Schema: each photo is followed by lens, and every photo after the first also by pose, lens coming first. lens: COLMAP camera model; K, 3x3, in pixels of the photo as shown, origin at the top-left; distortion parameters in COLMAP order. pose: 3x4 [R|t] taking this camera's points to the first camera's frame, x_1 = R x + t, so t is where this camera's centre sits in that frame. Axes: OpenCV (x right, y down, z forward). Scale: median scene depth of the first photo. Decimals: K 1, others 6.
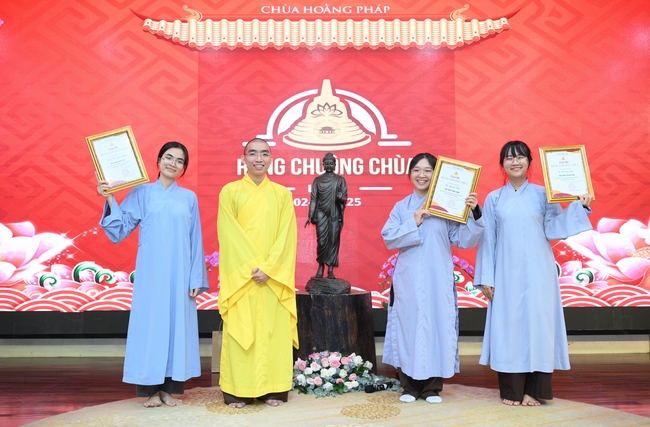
lens RADIAL K [[689.3, 0, 323.5], [0, 689.3, 206.4], [0, 0, 1]] dist [0.001635, 0.006574]
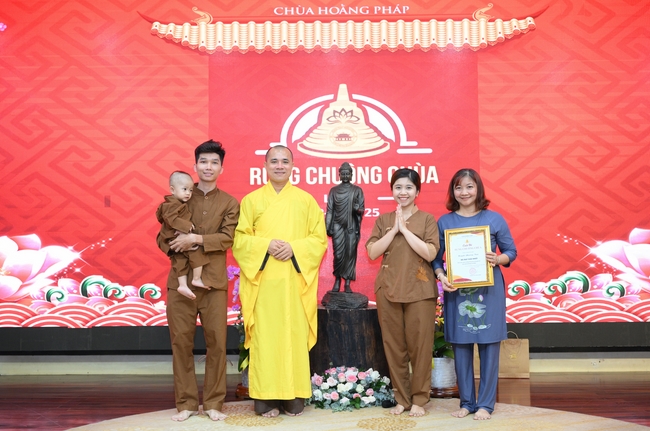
lens RADIAL K [[809.6, 0, 323.8], [0, 809.6, 214.6], [0, 0, 1]] dist [0.007231, -0.002357]
pose [[0.999729, -0.003870, -0.022948, 0.003095], [0.004063, 0.999957, 0.008380, -0.013272], [0.022914, -0.008471, 0.999702, -0.122739]]
